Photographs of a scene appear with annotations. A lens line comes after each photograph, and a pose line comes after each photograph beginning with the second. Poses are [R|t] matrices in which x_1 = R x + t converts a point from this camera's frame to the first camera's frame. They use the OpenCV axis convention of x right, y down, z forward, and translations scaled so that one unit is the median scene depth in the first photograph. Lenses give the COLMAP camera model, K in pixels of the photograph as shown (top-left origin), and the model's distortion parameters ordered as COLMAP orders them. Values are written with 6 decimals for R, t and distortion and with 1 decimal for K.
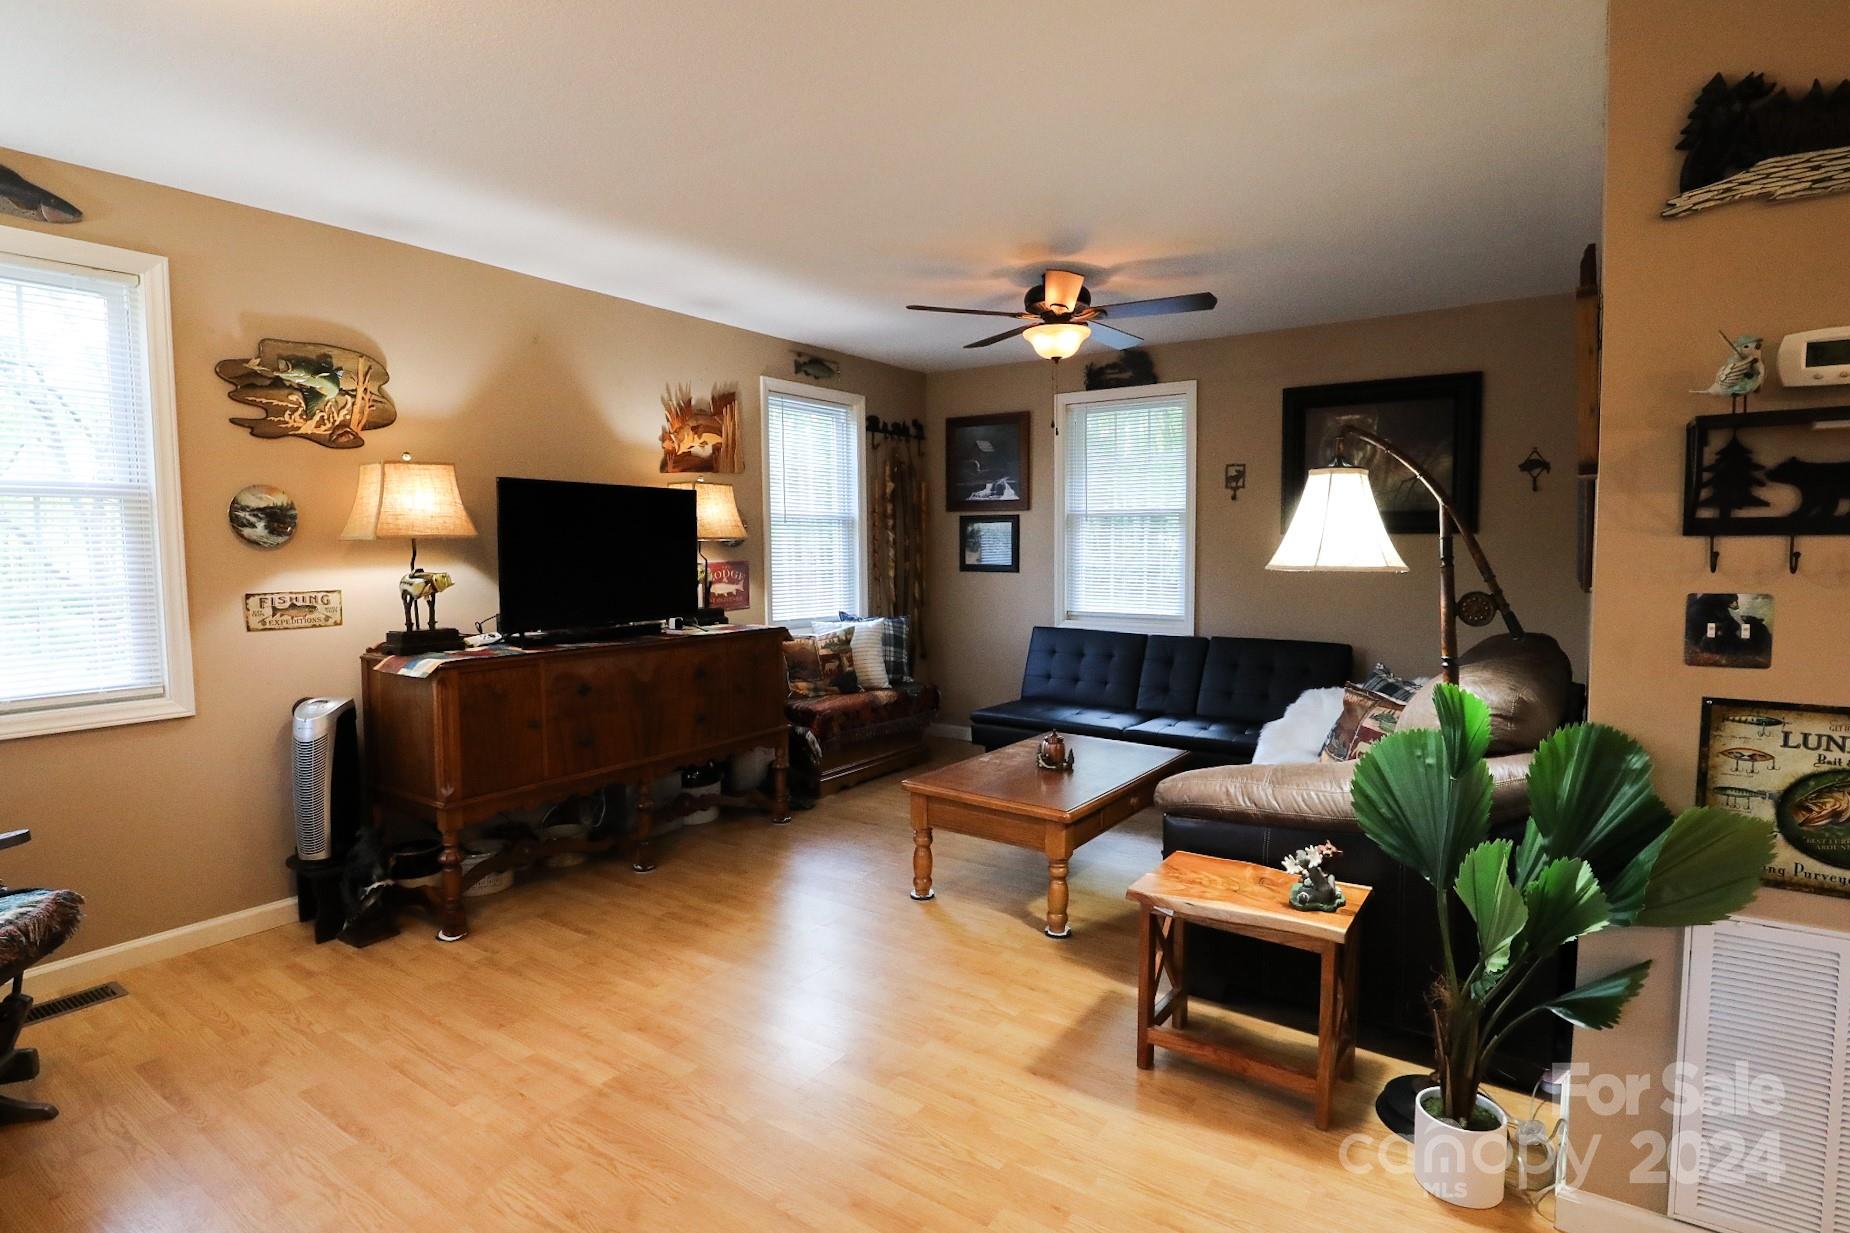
lens RADIAL K [[959.7, 0, 917.5], [0, 959.7, 604.4], [0, 0, 1]] dist [-0.027718, -0.000491]
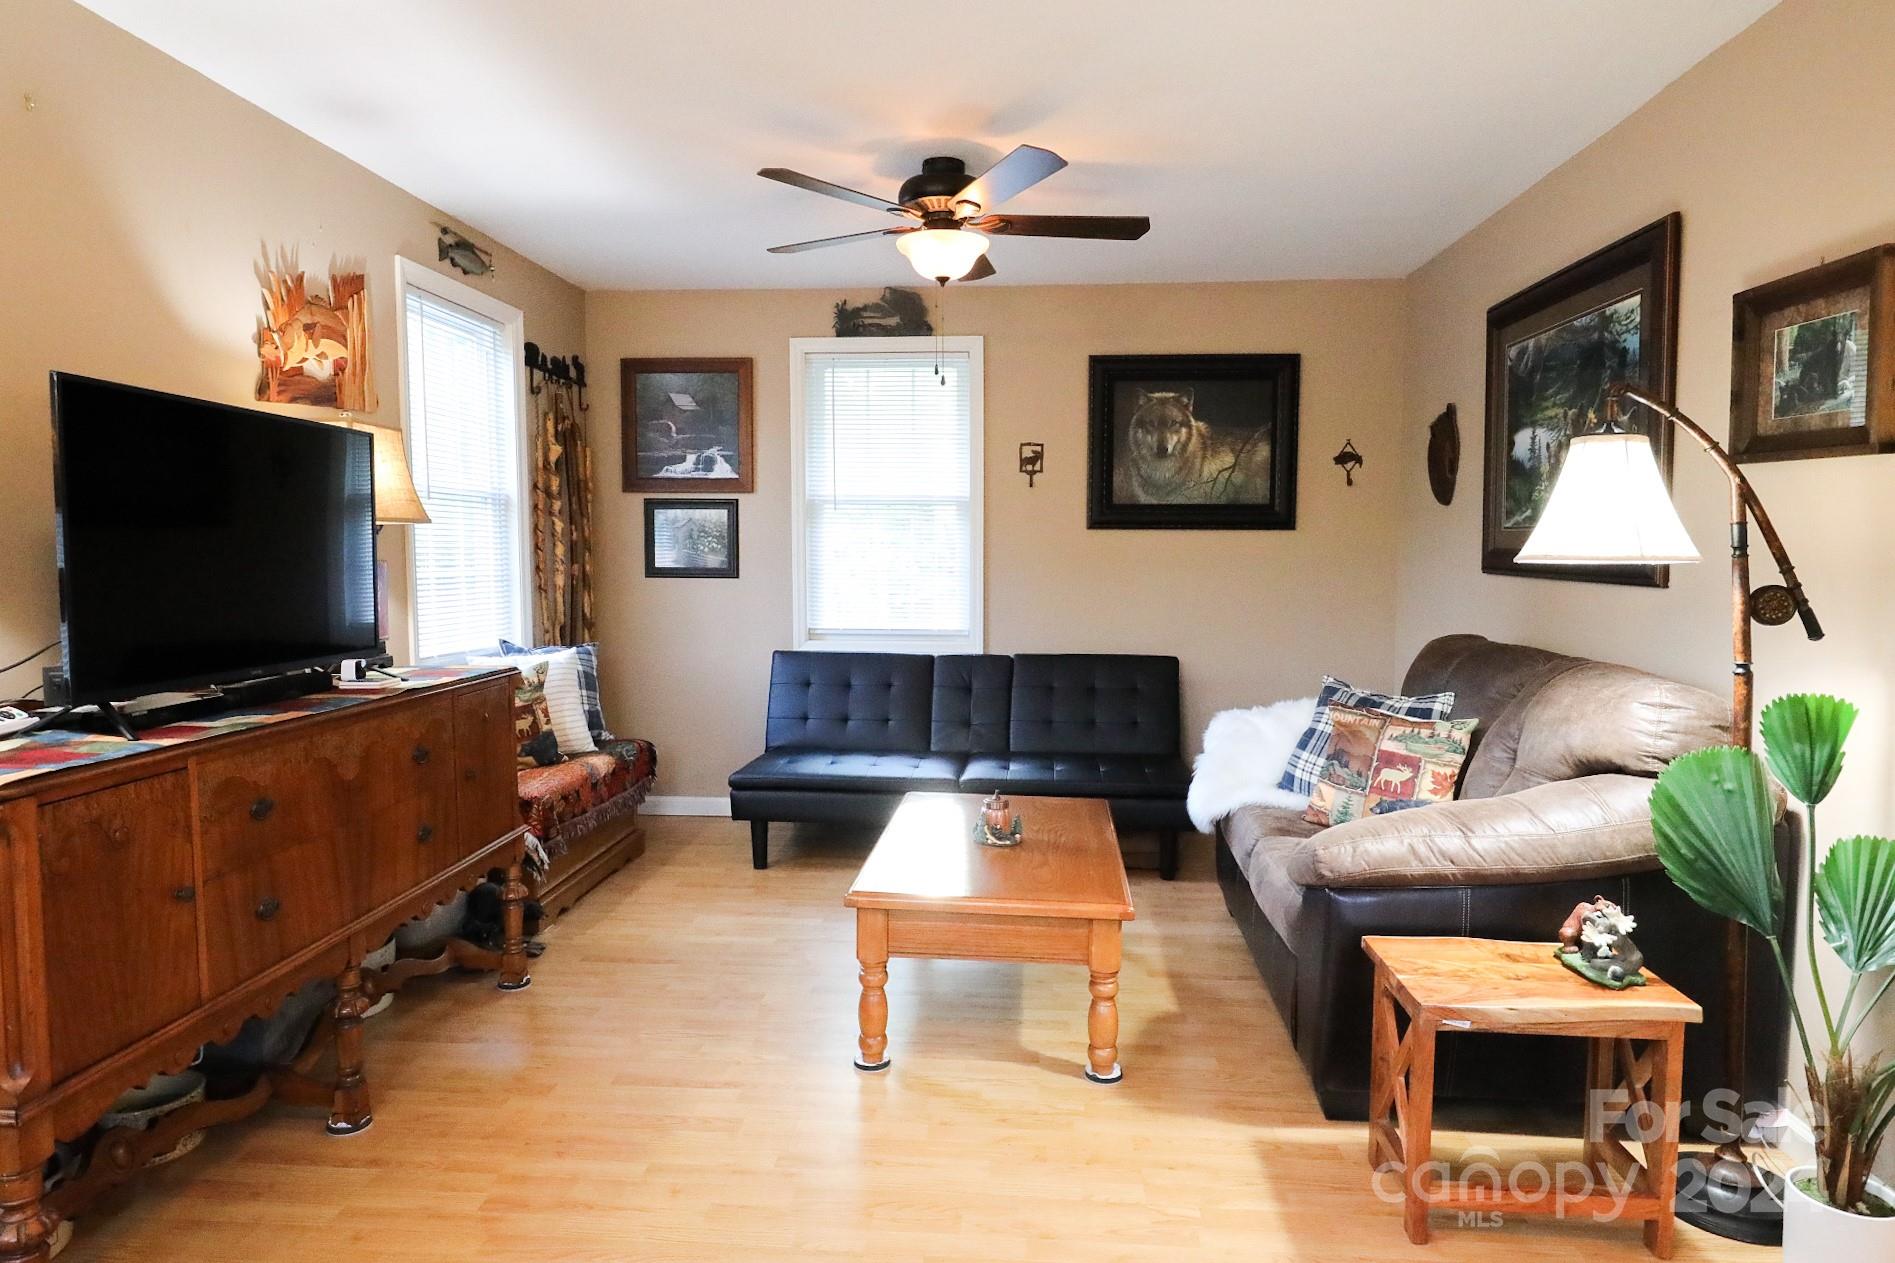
lens RADIAL K [[1132.4, 0, 945.3], [0, 1132.4, 623.9], [0, 0, 1]] dist [-0.015701, 0.005283]
pose [[0.855922, -0.027872, 0.516353, -0.240510], [0.026352, 0.999600, 0.010275, -0.003500], [-0.516433, 0.004813, 0.856314, 0.210901]]
